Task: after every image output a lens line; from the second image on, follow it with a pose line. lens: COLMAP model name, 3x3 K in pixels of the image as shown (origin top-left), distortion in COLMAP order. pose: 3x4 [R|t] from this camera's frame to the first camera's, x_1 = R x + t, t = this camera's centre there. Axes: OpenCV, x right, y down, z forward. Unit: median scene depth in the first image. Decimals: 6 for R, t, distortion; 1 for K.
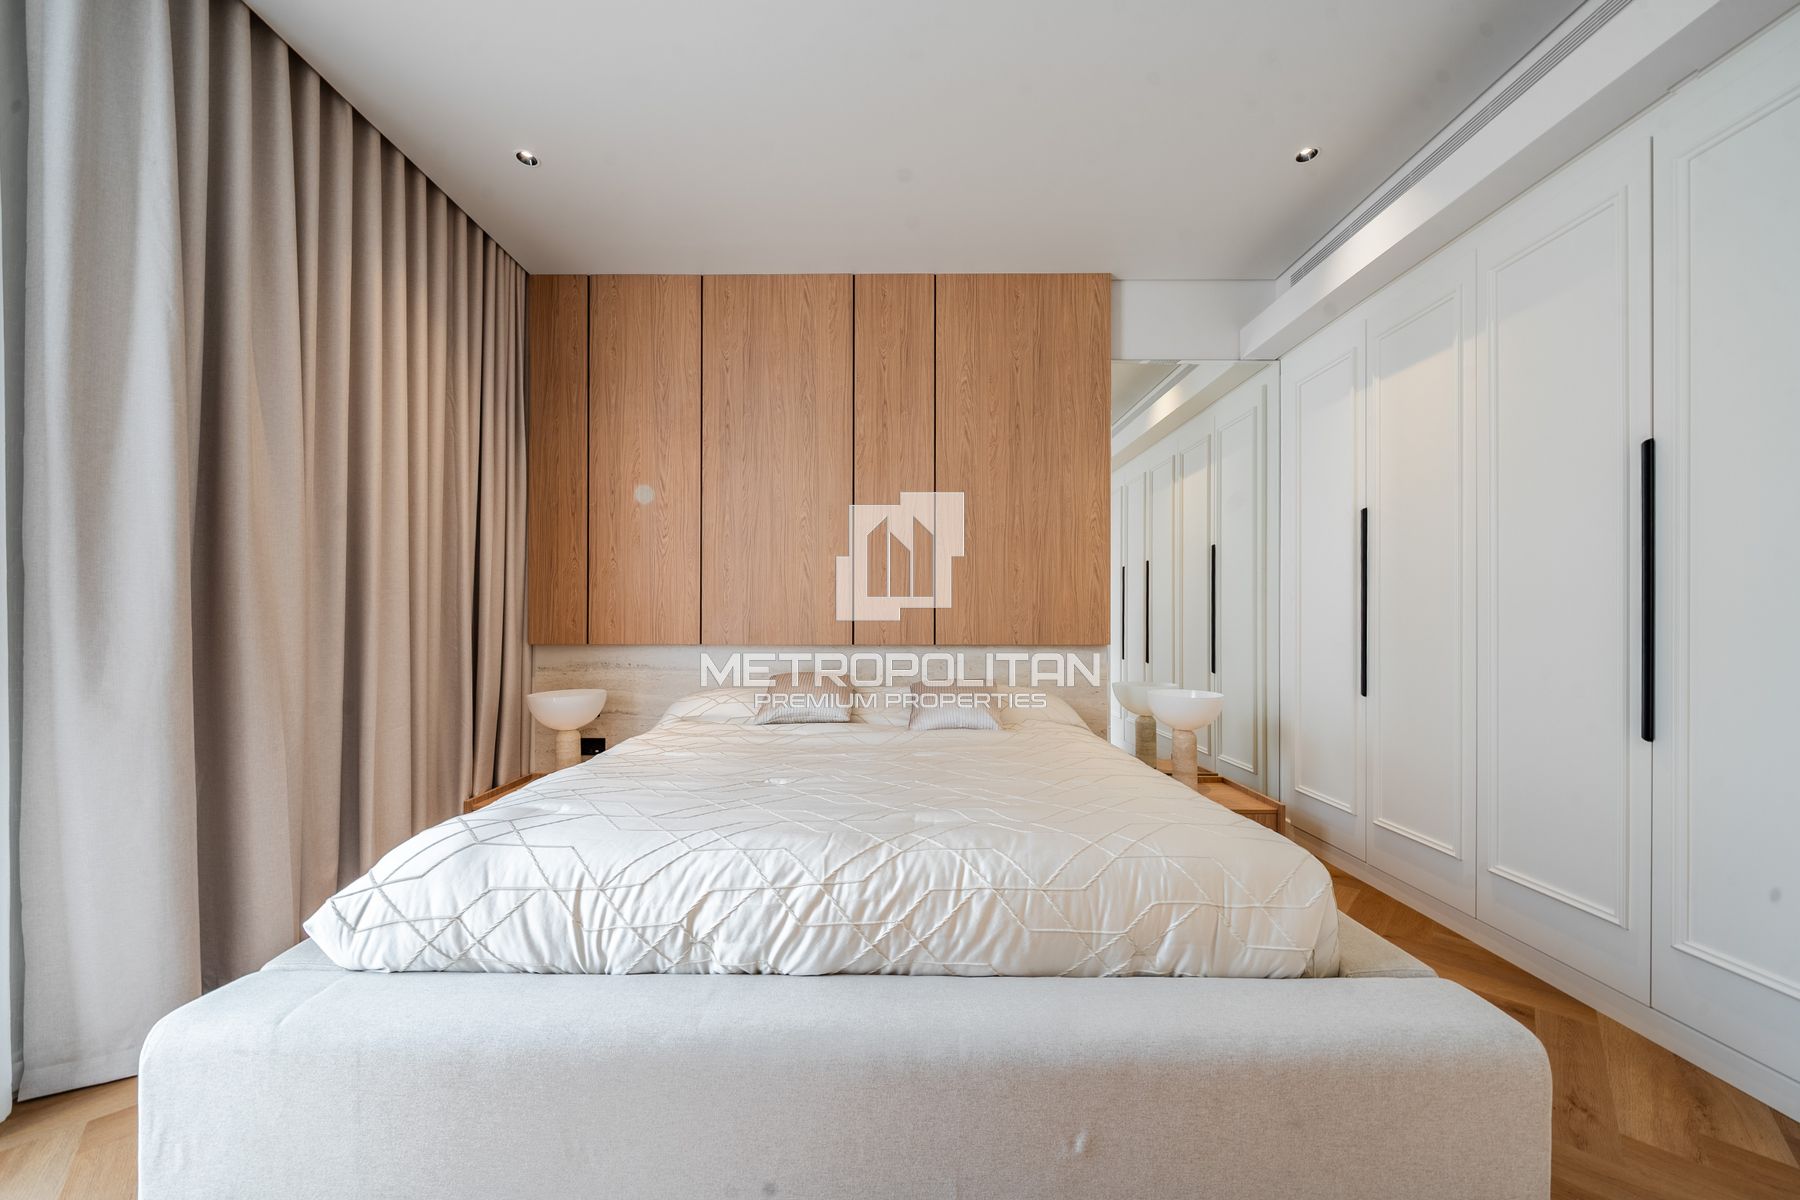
lens RADIAL K [[621.5, 0, 864.0], [0, 621.5, 623.4], [0, 0, 1]] dist [-0.005047, 0.000304]
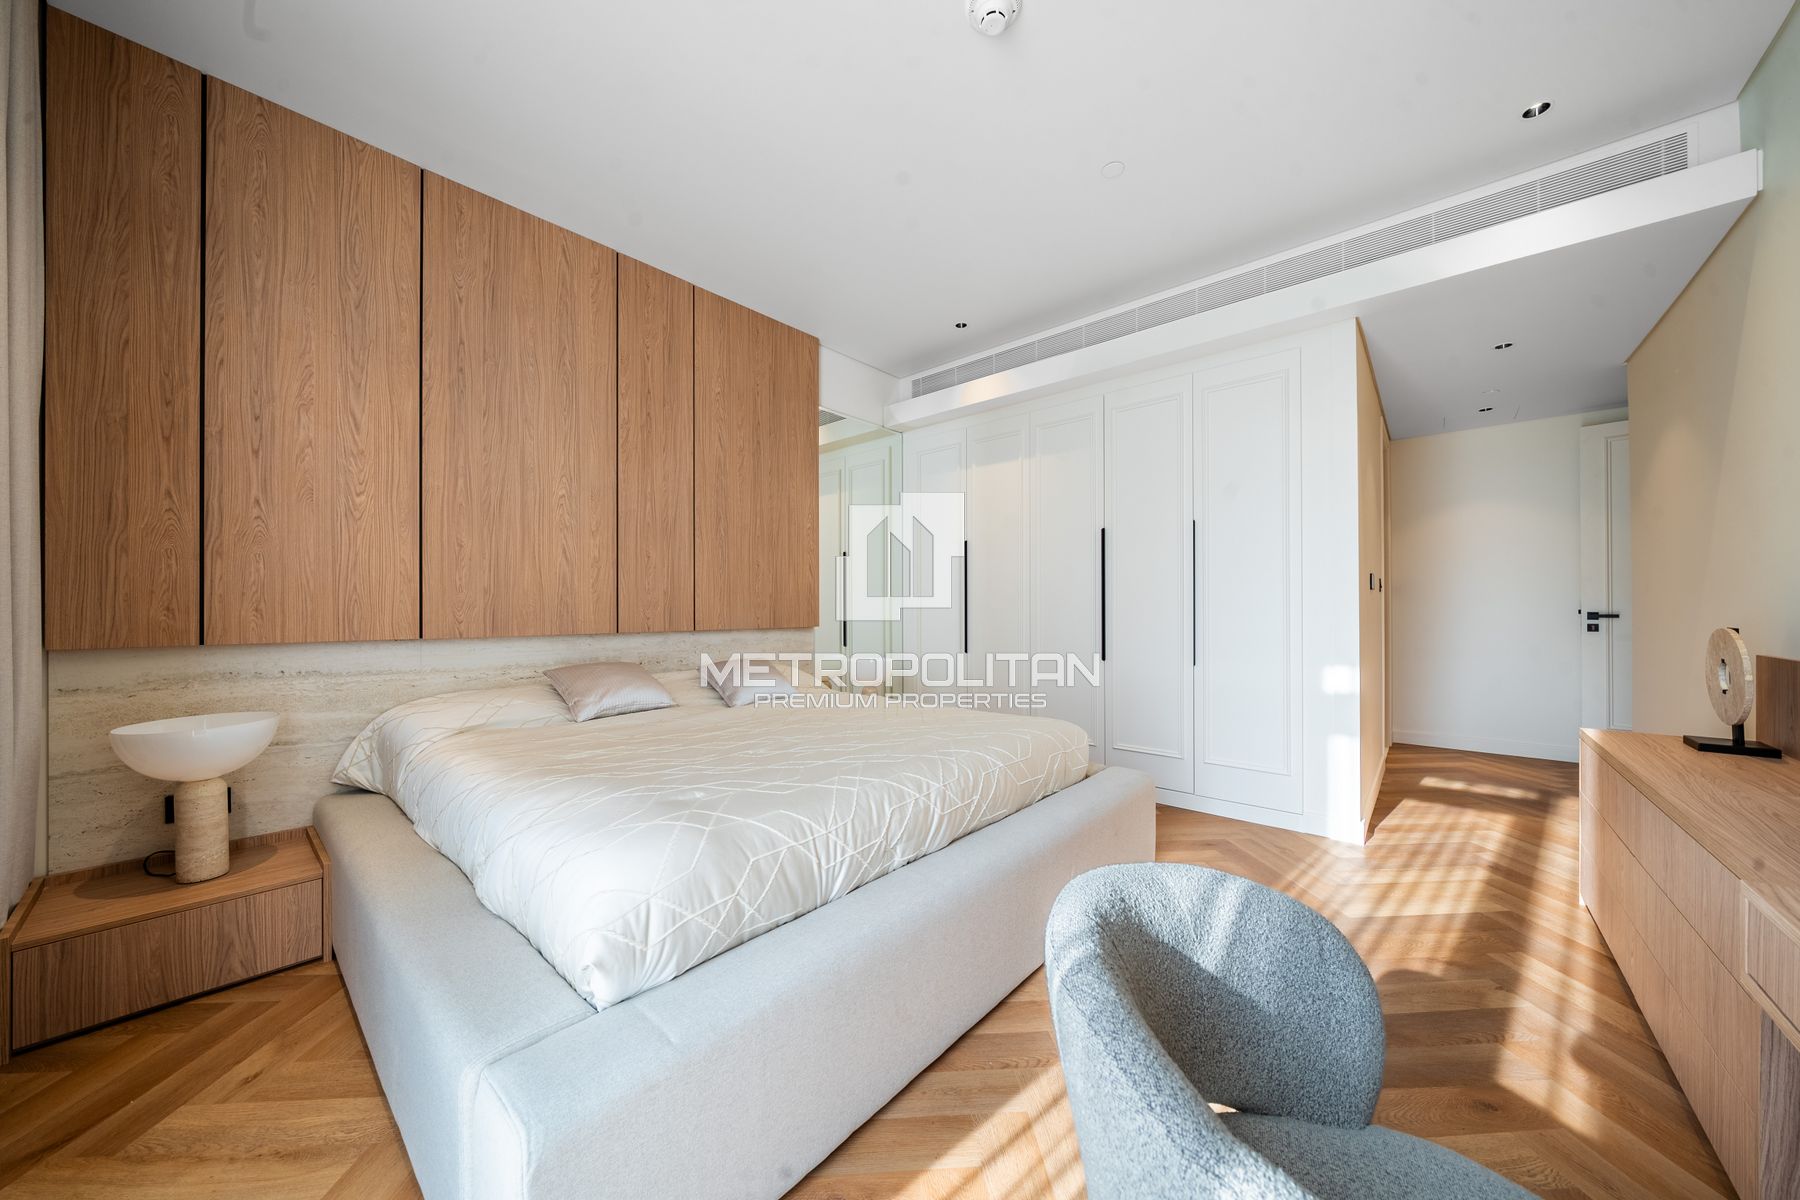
lens RADIAL K [[621.5, 0, 889.9], [0, 621.5, 605.5], [0, 0, 1]] dist [-0.005047, 0.000304]
pose [[0.653100, 0.000433, 0.757272, -0.472016], [0.000090, 1.000000, -0.000649, -0.007453], [-0.757272, 0.000492, 0.653100, 0.041476]]
